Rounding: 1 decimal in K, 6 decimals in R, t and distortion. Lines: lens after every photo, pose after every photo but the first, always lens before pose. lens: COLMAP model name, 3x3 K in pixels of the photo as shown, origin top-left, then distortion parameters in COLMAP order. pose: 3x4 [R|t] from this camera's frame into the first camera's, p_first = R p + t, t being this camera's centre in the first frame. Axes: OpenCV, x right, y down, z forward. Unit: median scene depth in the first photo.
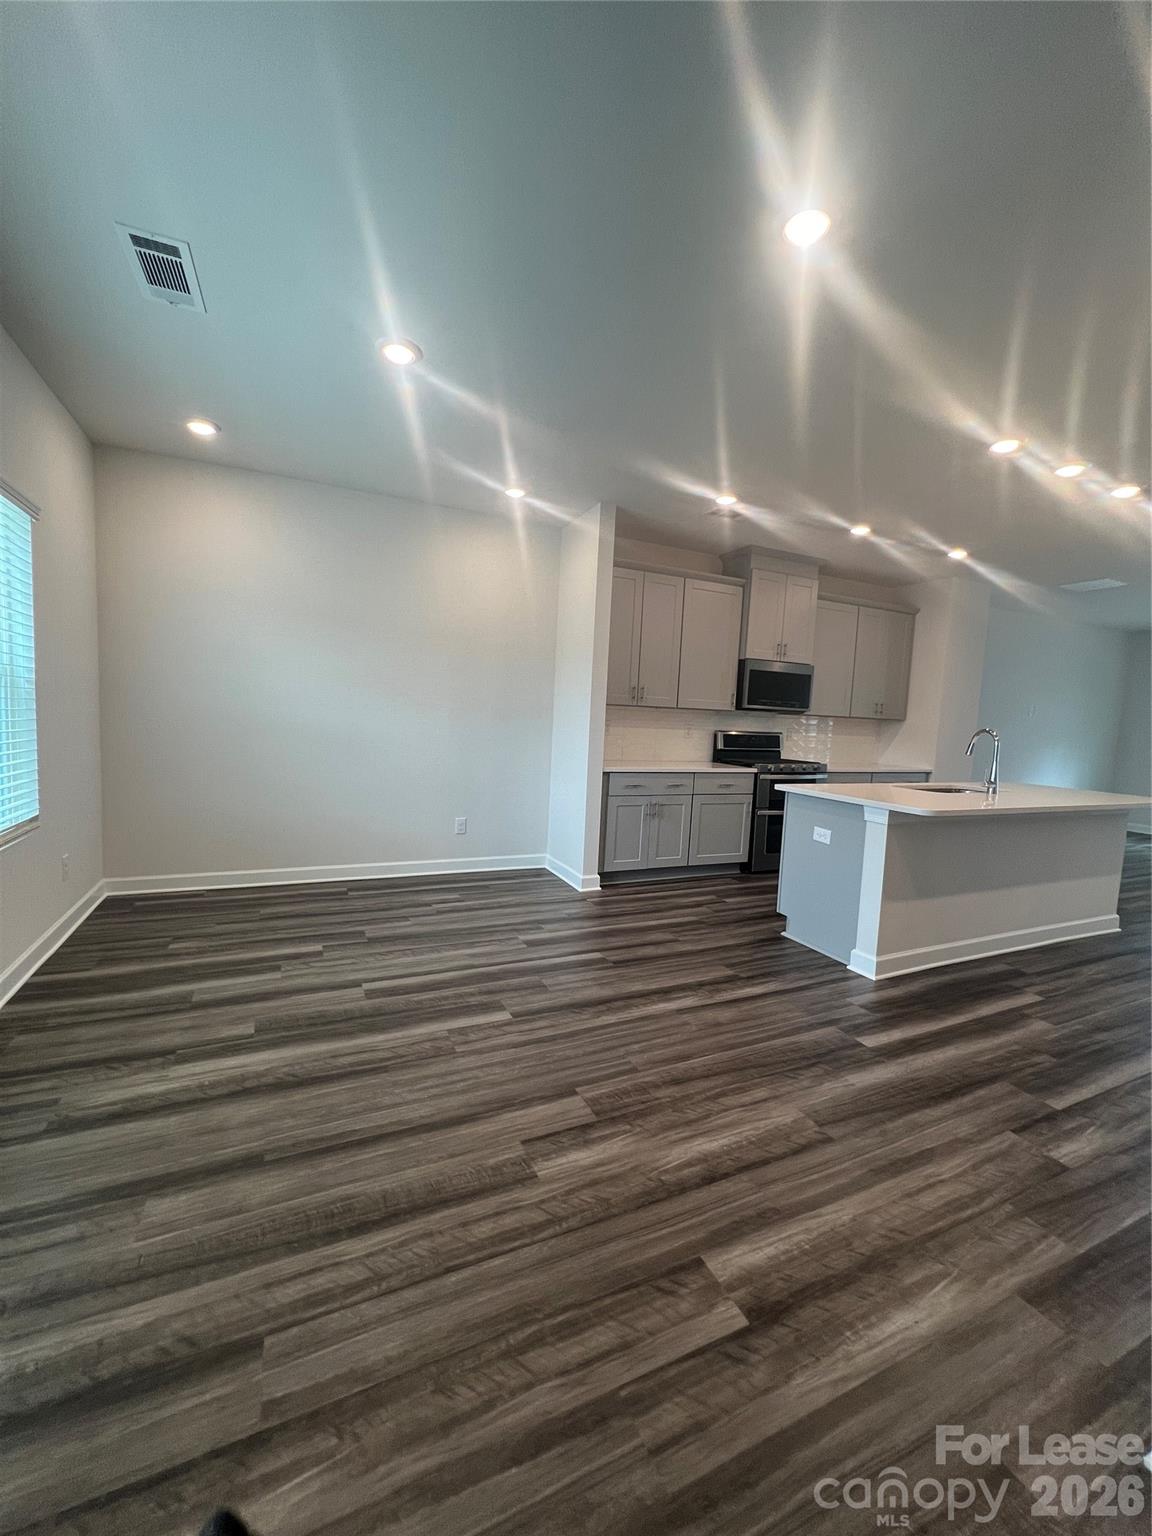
lens RADIAL K [[615.0, 0, 576.0], [0, 615.0, 768.0], [0, 0, 1]] dist [0.001270, 0.000163]
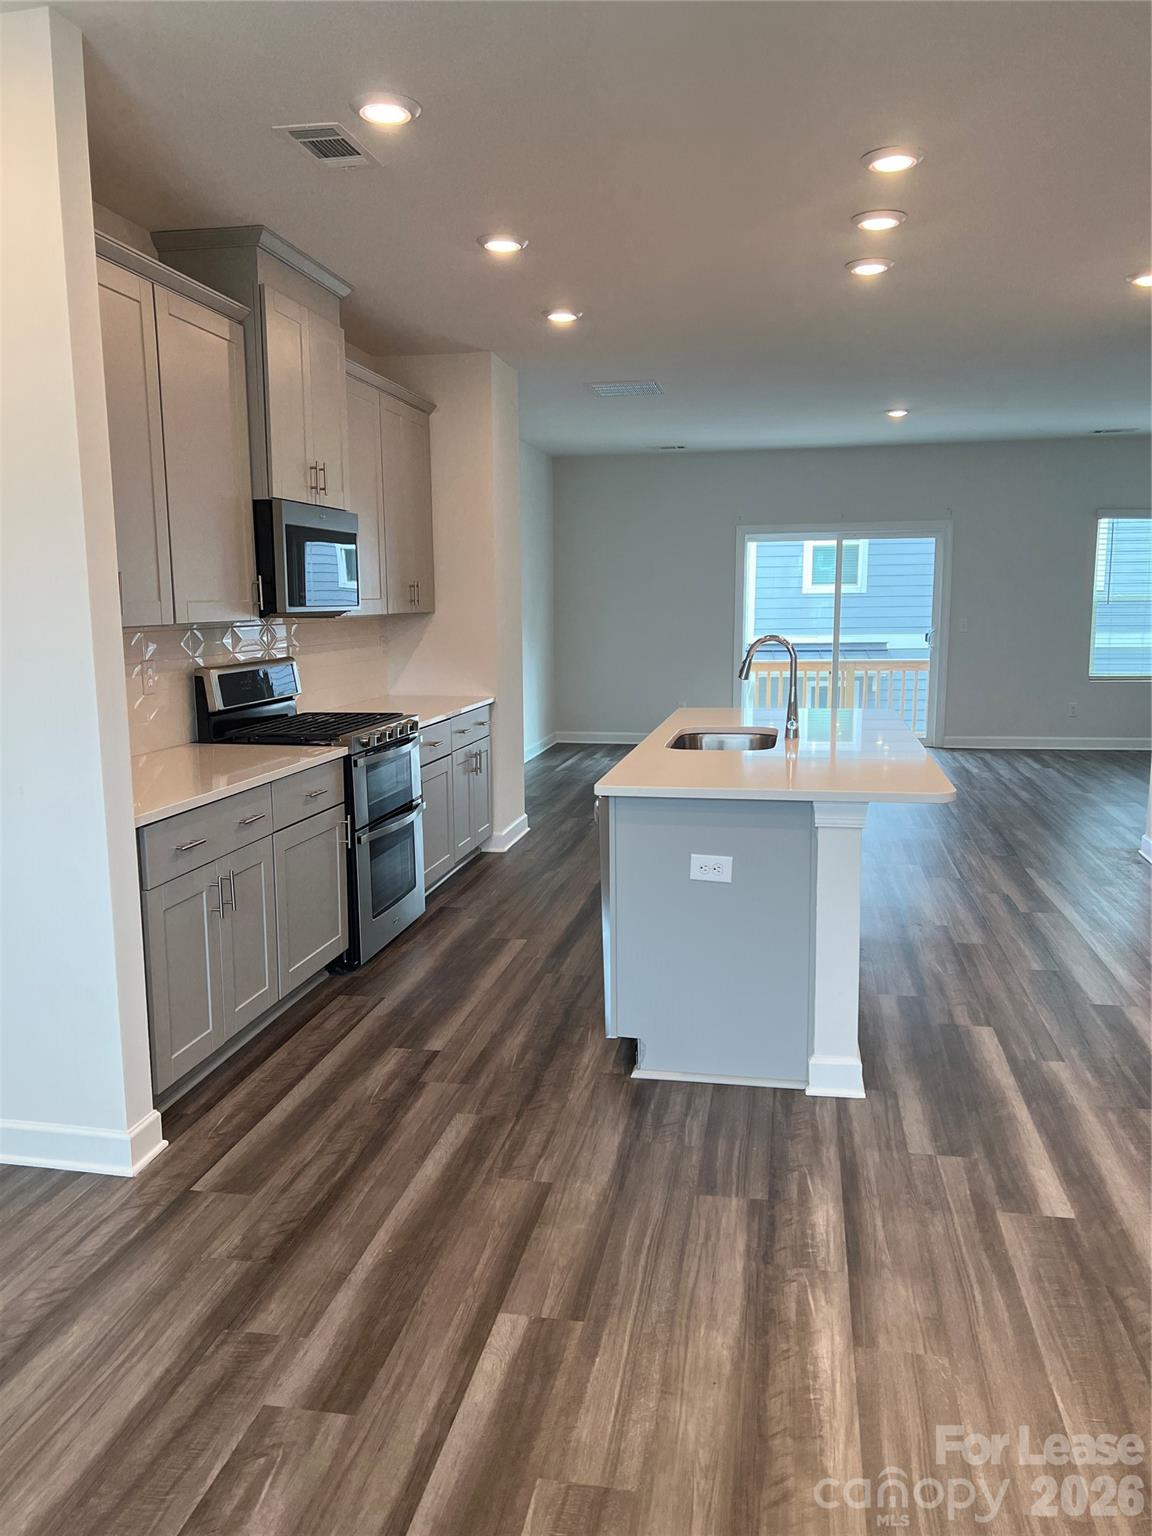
lens RADIAL K [[1160.7, 0, 576.0], [0, 1160.7, 768.0], [0, 0, 1]] dist [0.071640, -0.083658]
pose [[0.582065, -0.169551, 0.795269, -0.422236], [0.105837, 0.985497, 0.132644, -0.113323], [-0.806225, 0.006962, 0.591568, 0.494595]]
